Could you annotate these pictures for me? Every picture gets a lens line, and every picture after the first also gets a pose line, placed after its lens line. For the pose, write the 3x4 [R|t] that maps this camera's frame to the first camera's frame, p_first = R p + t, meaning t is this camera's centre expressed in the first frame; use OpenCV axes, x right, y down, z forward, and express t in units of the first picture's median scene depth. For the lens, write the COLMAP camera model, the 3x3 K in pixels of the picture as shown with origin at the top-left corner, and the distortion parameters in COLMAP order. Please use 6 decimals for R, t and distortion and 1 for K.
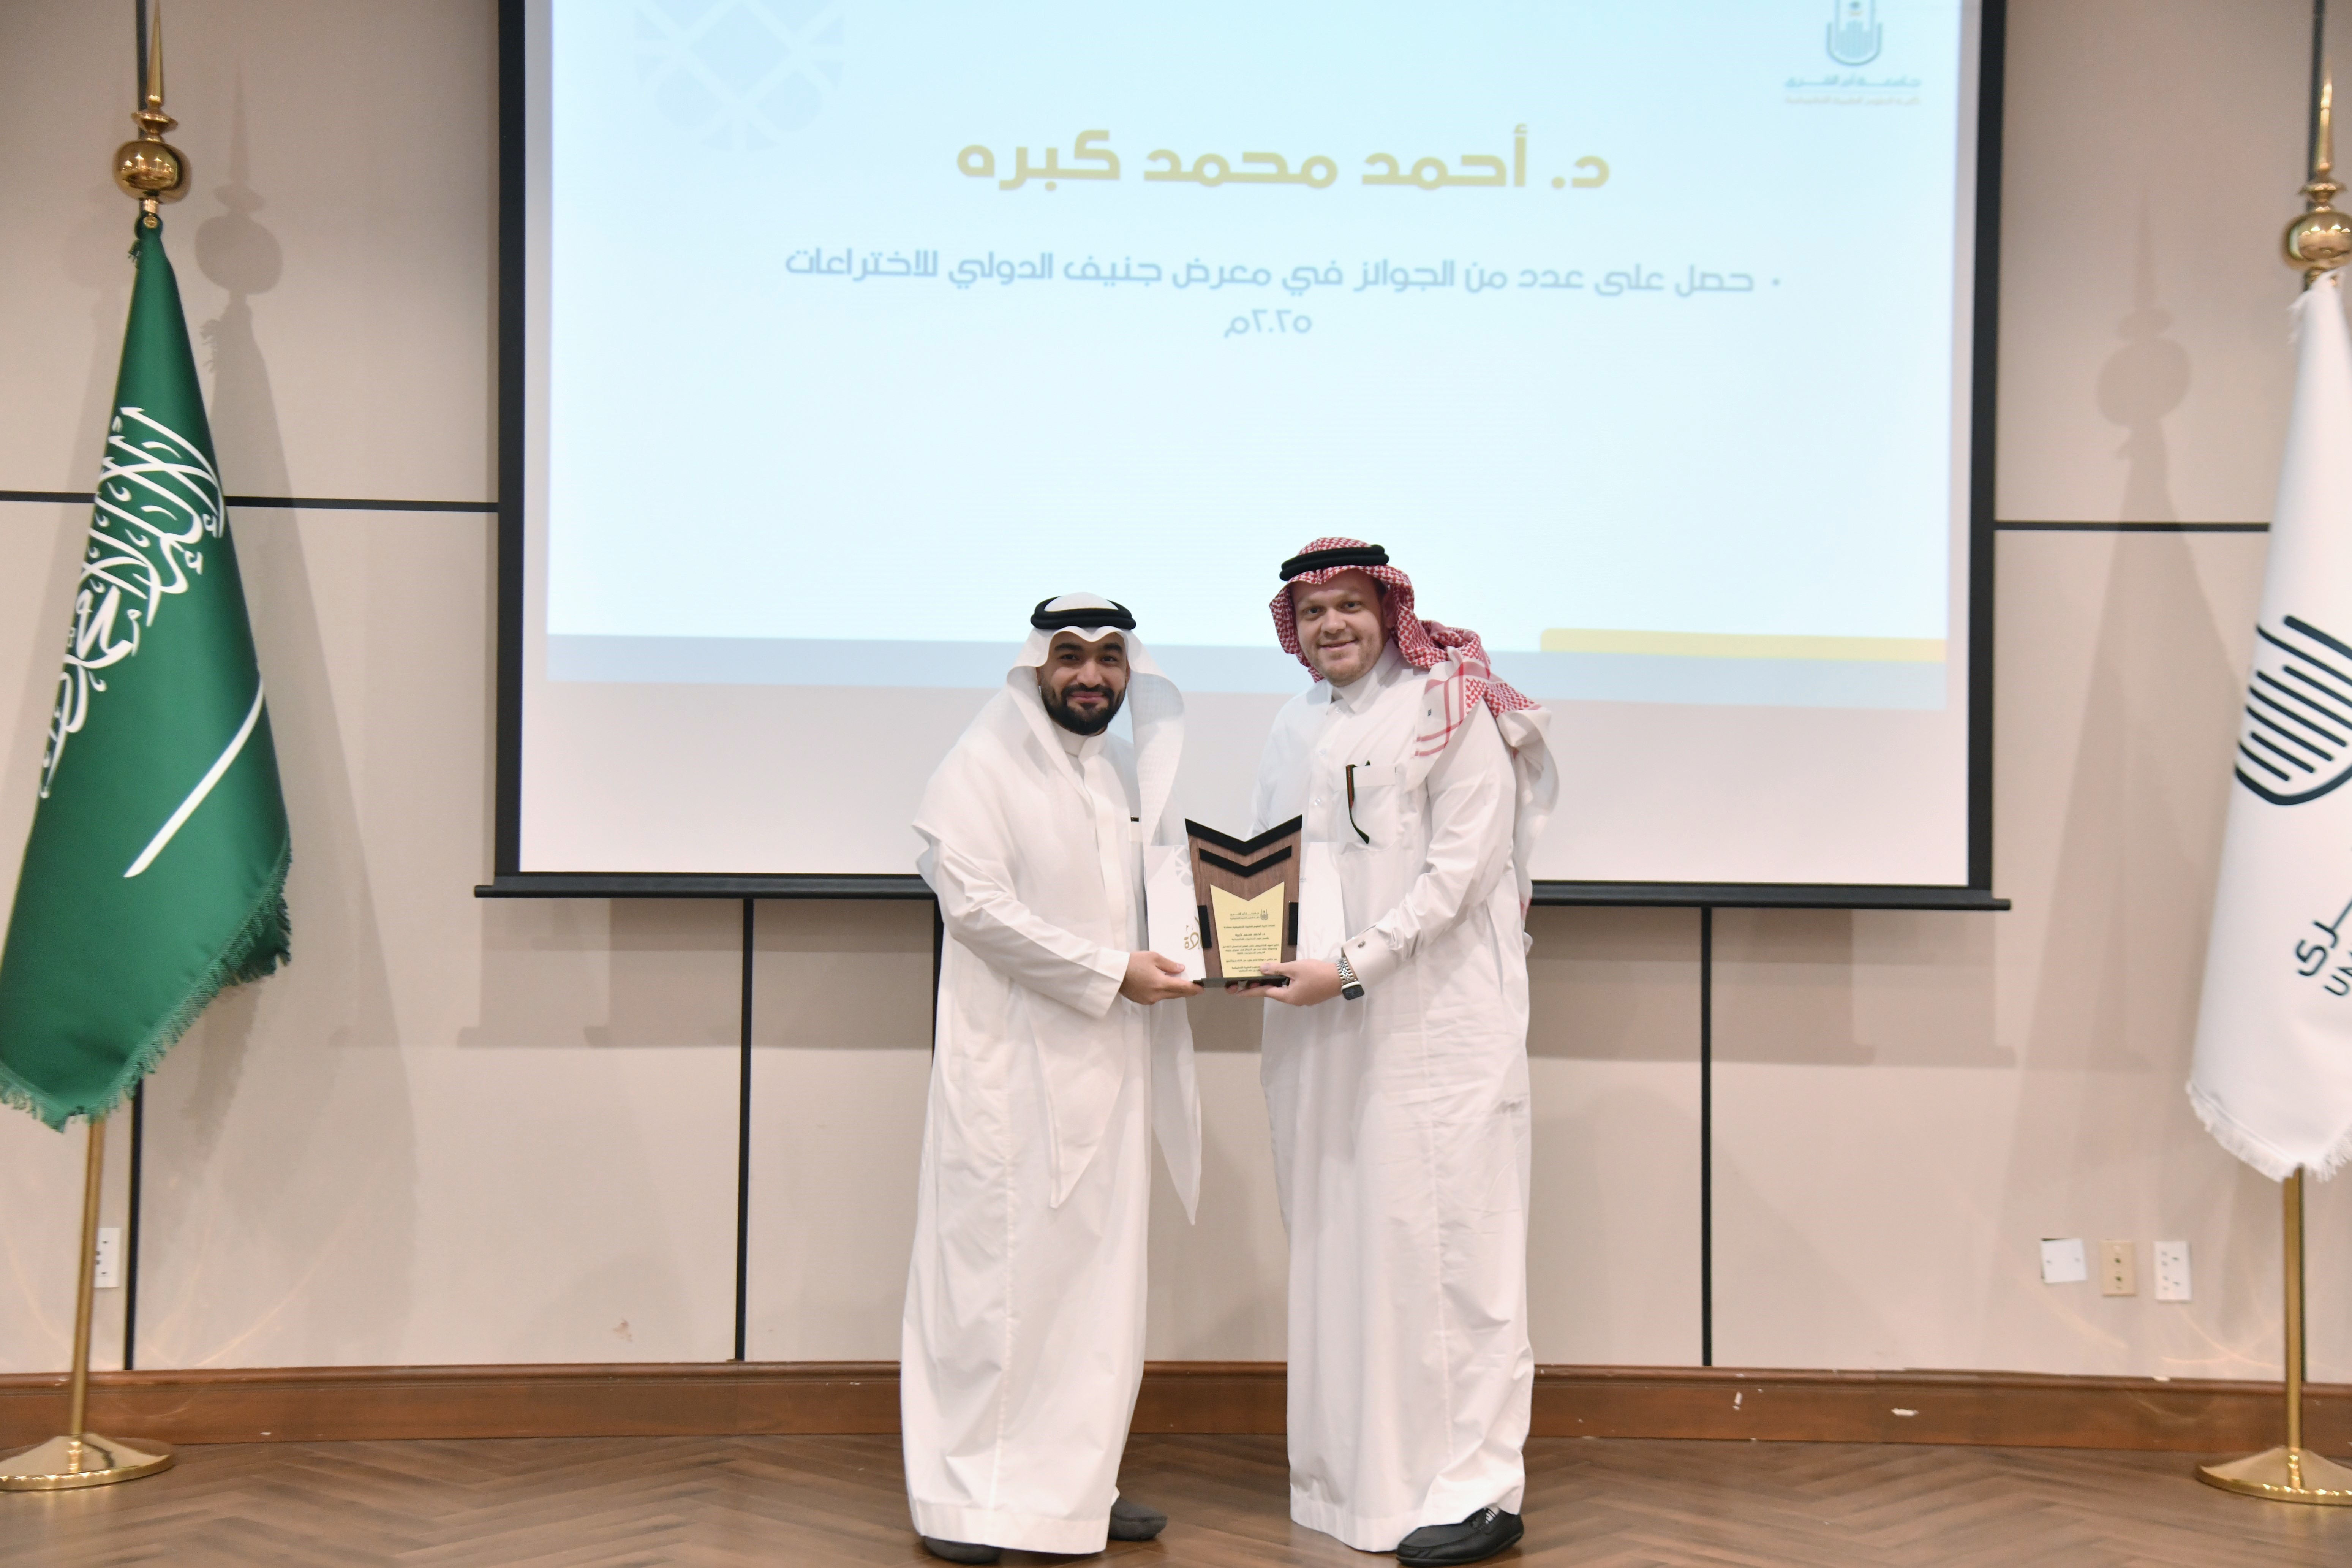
lens RADIAL K [[3031.9, 0, 1190.8], [0, 3031.9, 783.9], [0, 0, 1]] dist [0.184691, 0.197468]
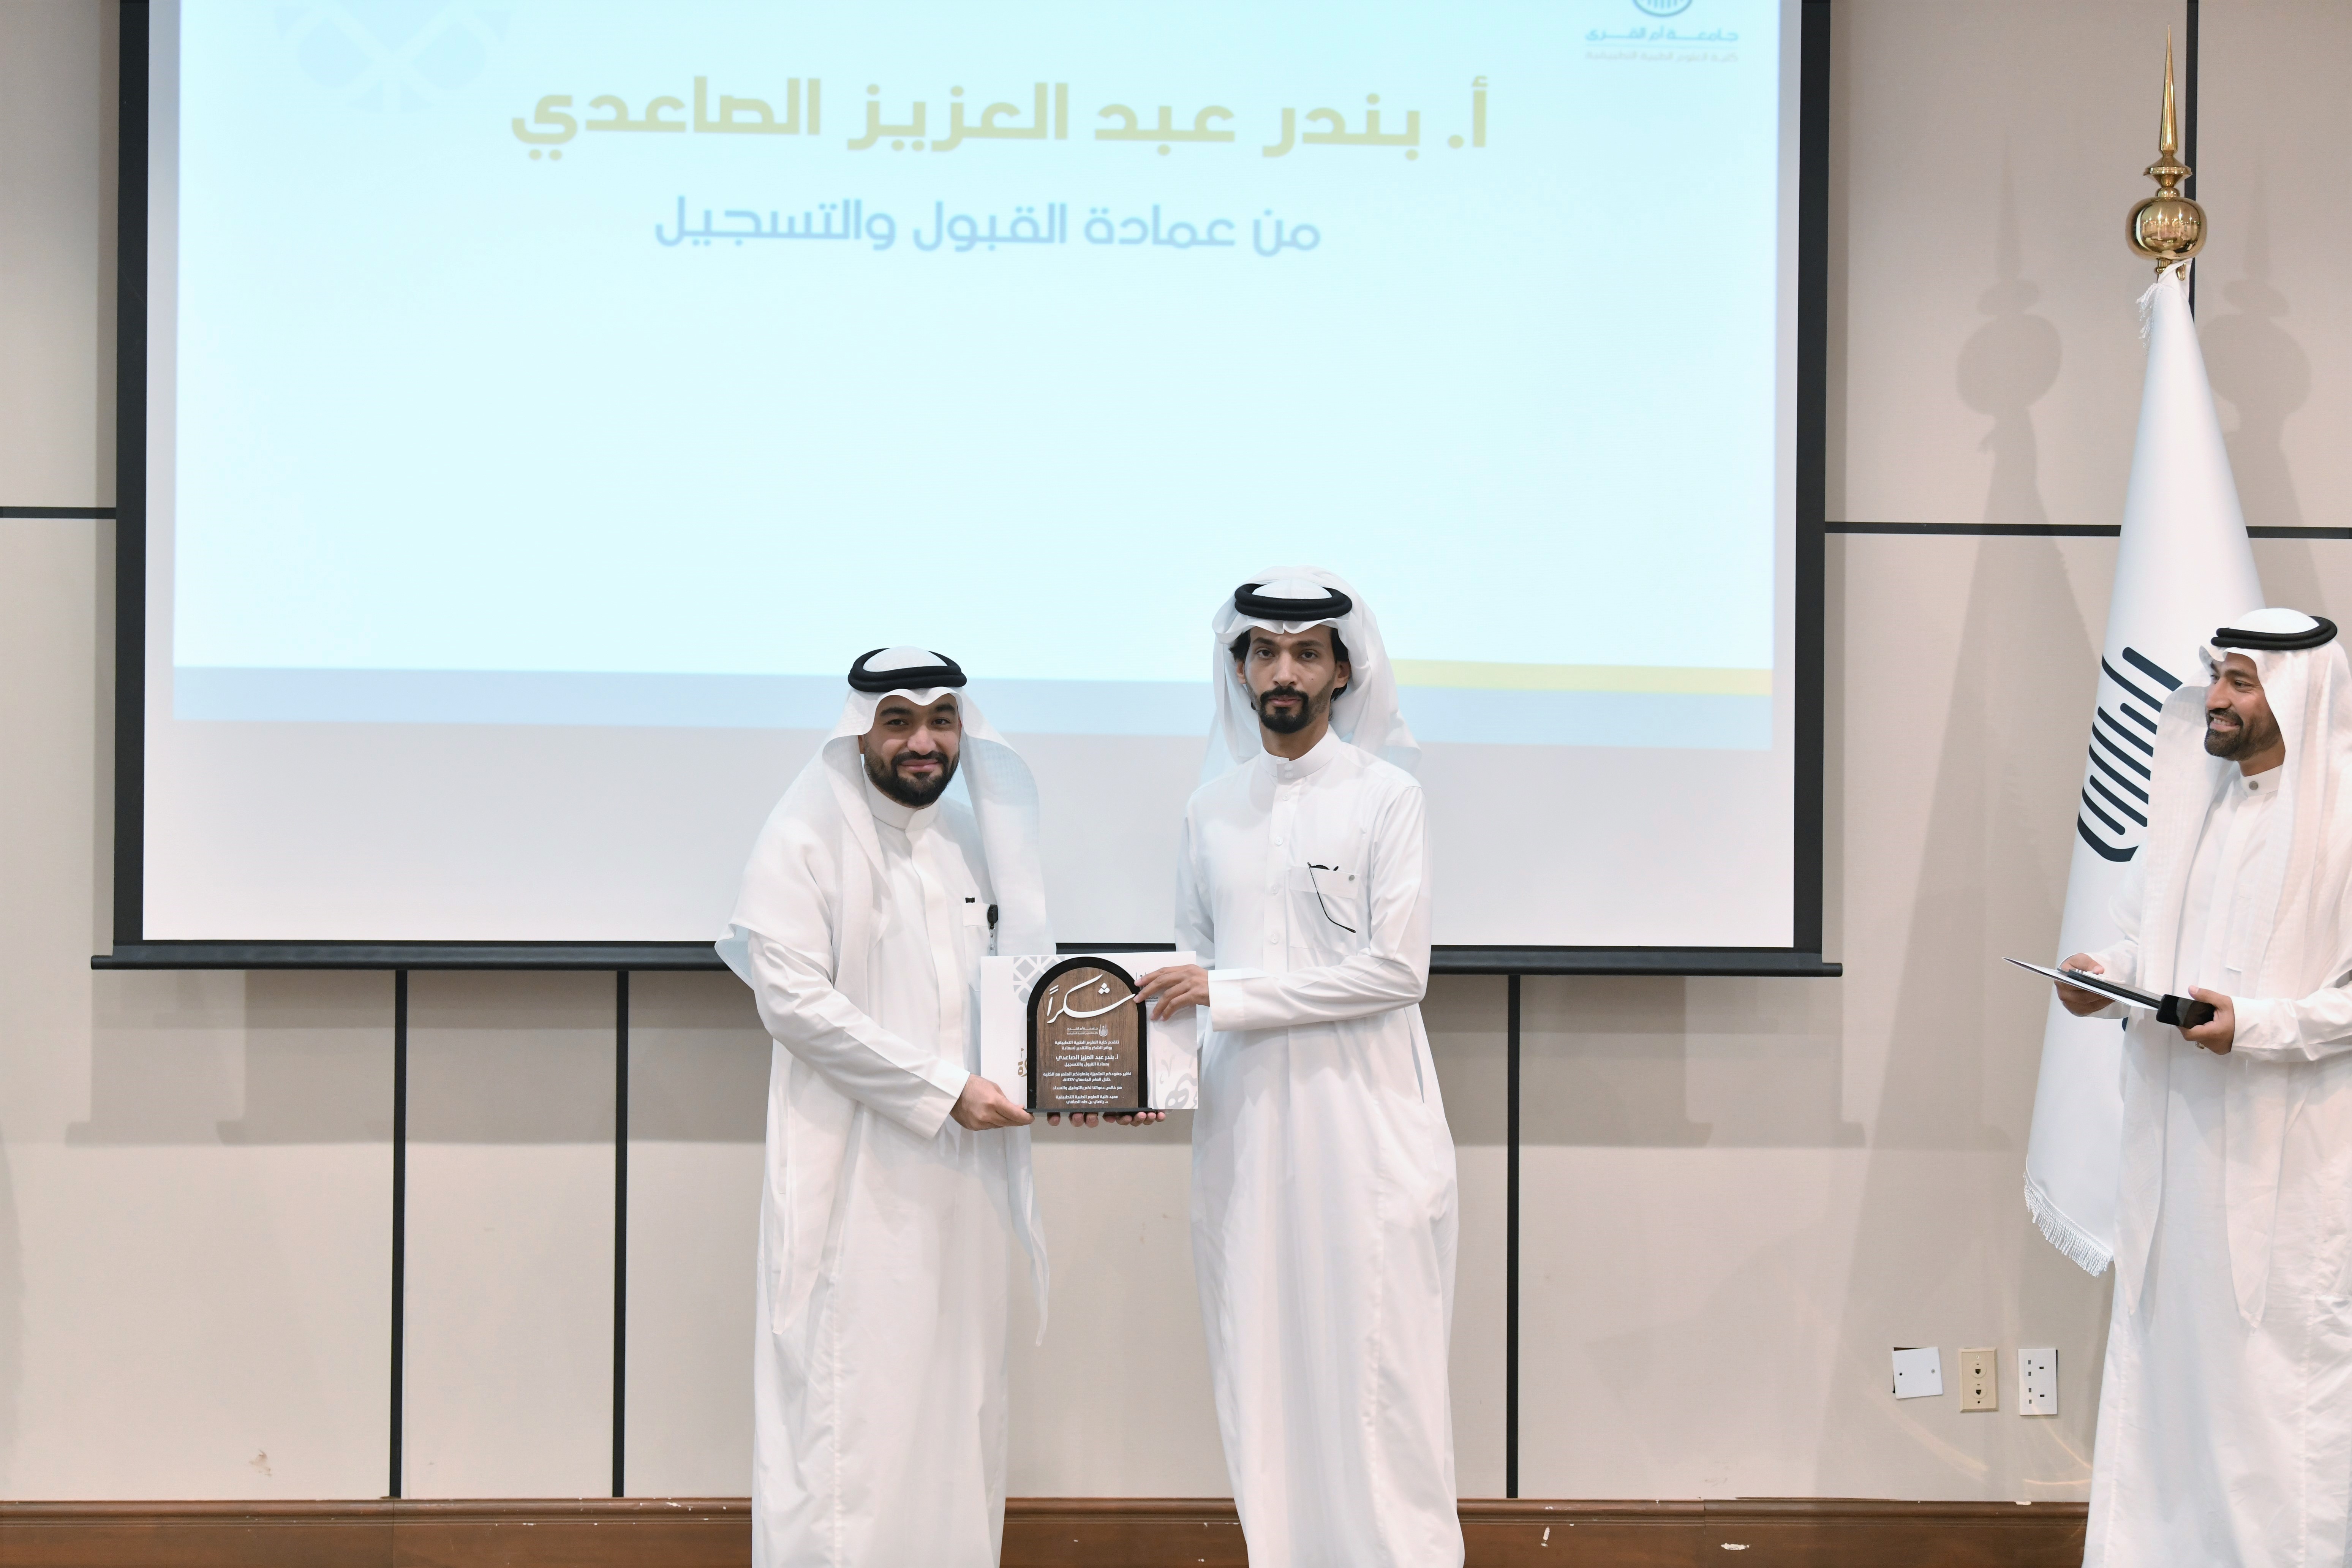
lens RADIAL K [[5491.1, 0, 1166.6], [0, 5491.1, 738.0], [0, 0, 1]] dist [0.133320, 0.121557]
pose [[0.999922, -0.002617, 0.012215, 0.053935], [0.002363, 0.999782, 0.020726, -0.060345], [-0.012267, -0.020696, 0.999711, -0.574999]]
